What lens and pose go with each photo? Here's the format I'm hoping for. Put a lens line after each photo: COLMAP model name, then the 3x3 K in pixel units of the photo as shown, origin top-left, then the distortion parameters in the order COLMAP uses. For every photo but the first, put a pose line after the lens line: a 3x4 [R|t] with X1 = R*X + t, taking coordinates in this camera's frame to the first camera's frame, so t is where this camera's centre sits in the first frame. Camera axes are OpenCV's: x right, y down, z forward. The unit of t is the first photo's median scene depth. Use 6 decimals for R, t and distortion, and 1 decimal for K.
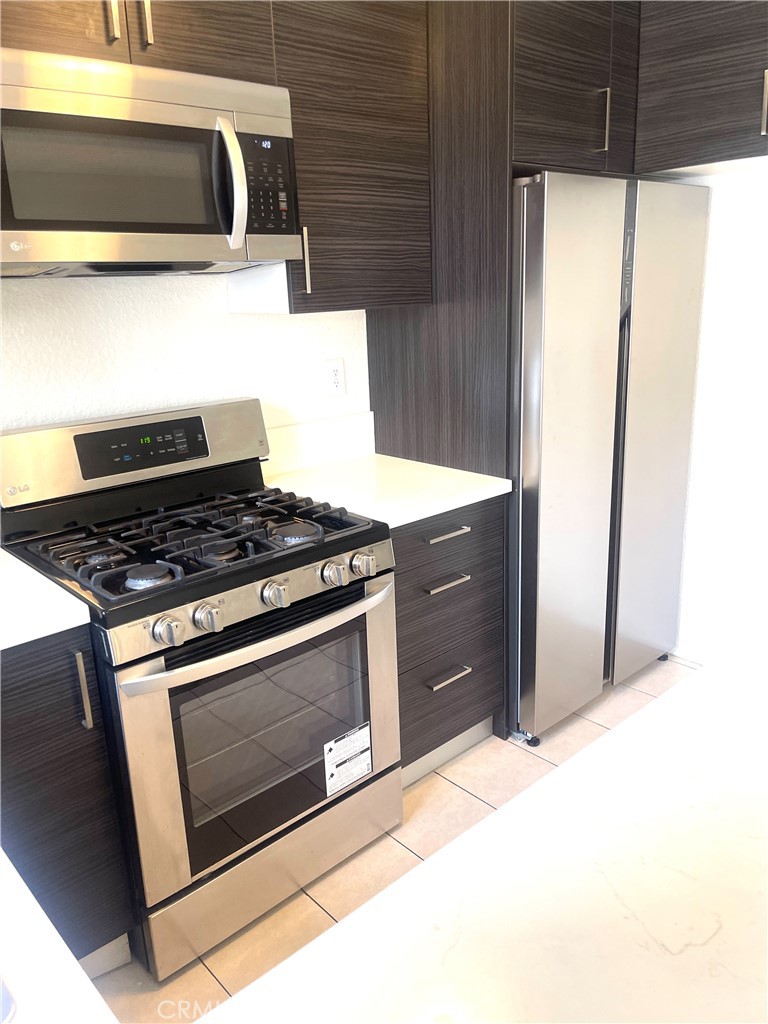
lens RADIAL K [[774.1, 0, 386.2], [0, 774.1, 511.7], [0, 0, 1]] dist [0.070810, -0.089737]
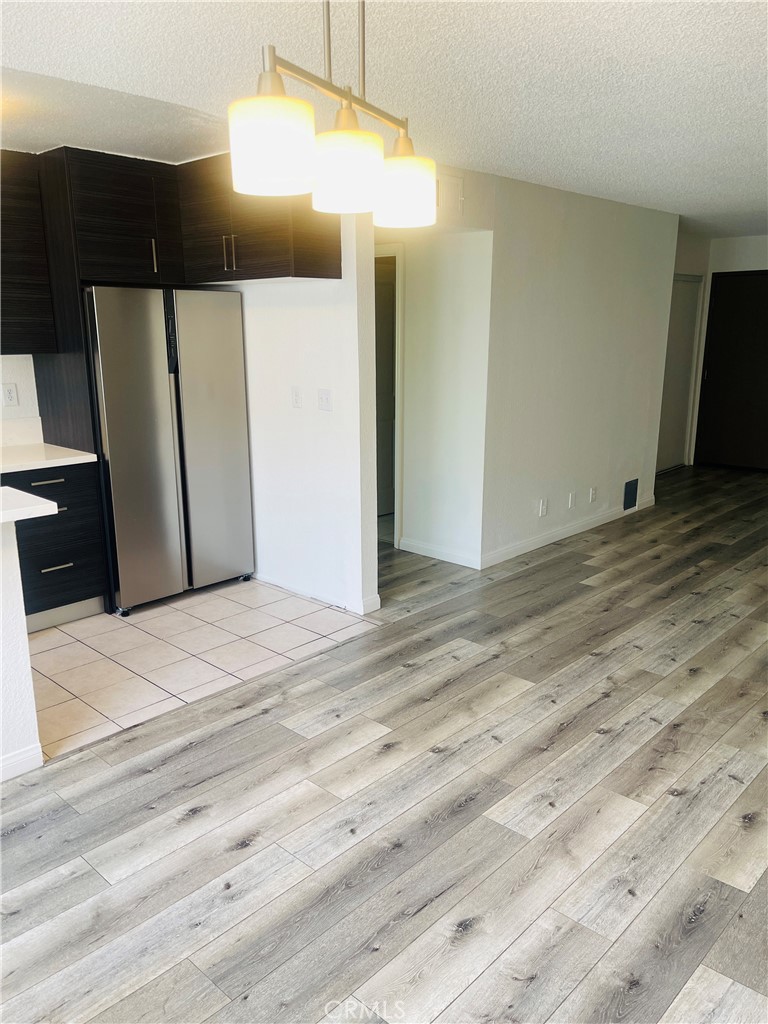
lens RADIAL K [[774.1, 0, 379.1], [0, 774.1, 524.3], [0, 0, 1]] dist [0.070810, -0.089737]
pose [[0.996840, 0.014625, 0.078076, 0.749457], [-0.011491, 0.999116, -0.040443, 0.204434], [-0.078598, 0.039418, 0.996127, -0.902514]]
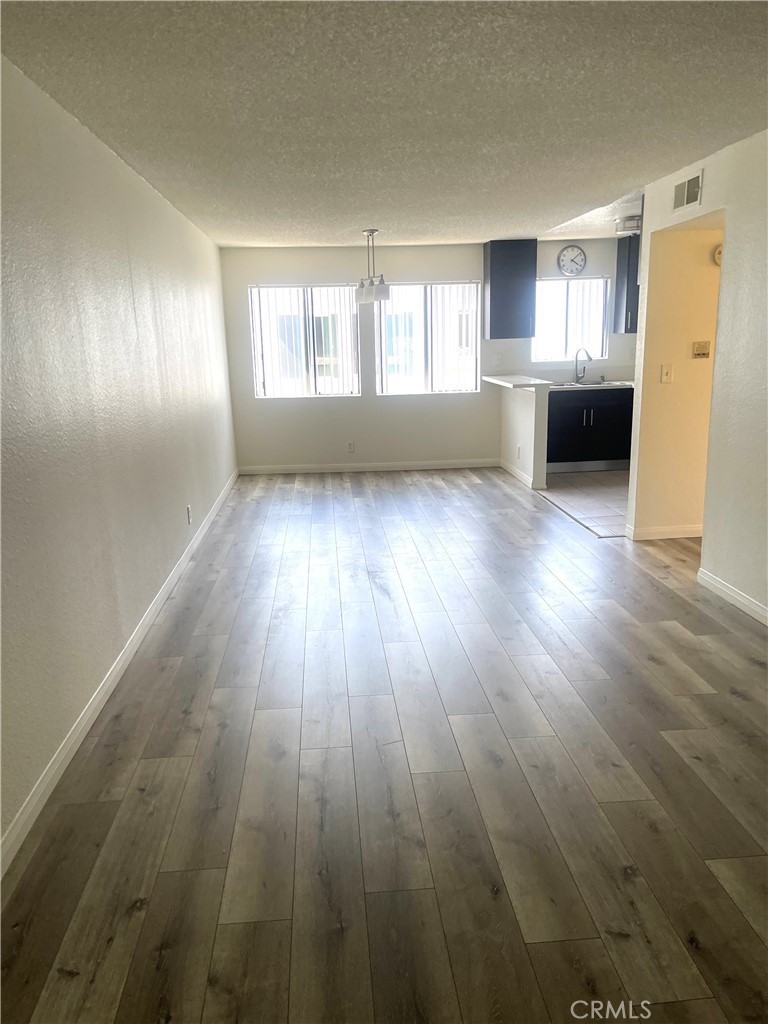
lens RADIAL K [[774.1, 0, 379.7], [0, 774.1, 520.5], [0, 0, 1]] dist [0.070810, -0.089737]
pose [[-0.615570, 0.237028, -0.751592, 3.488629], [-0.174758, 0.888899, 0.423461, -0.707807], [0.768461, 0.392017, -0.505757, 1.905366]]
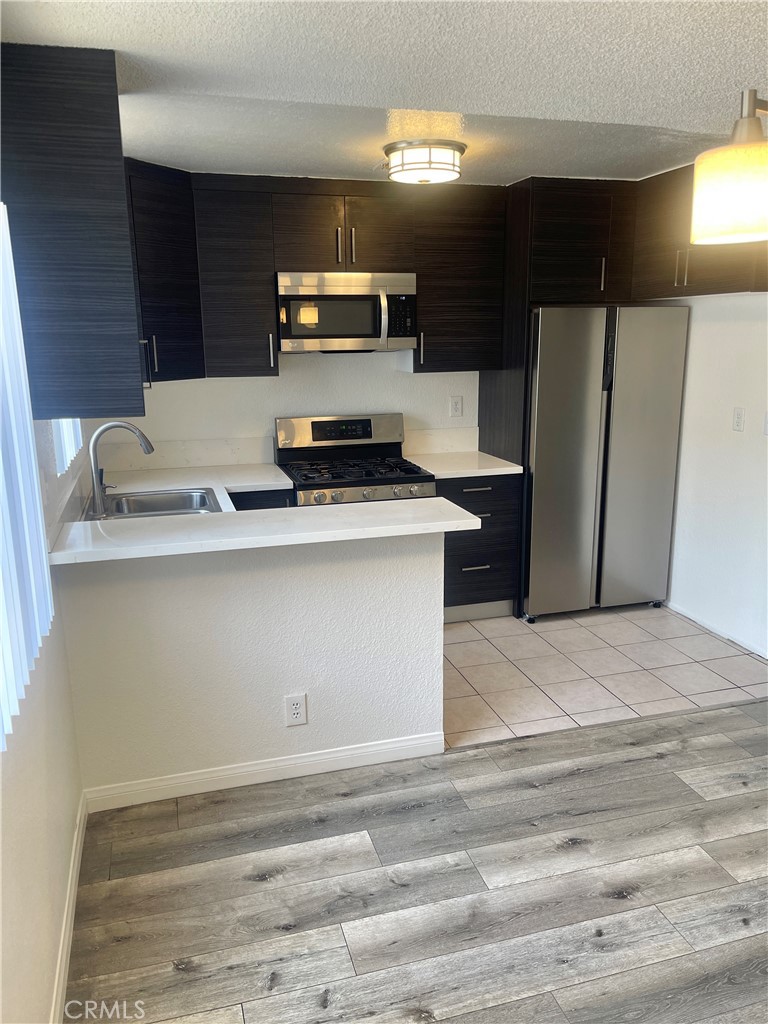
lens RADIAL K [[774.1, 0, 385.8], [0, 774.1, 519.1], [0, 0, 1]] dist [0.070810, -0.089737]
pose [[0.897898, 0.129174, -0.420825, 0.747539], [-0.144874, 0.989435, -0.005402, 0.157632], [0.415681, 0.065817, 0.907126, -0.903328]]
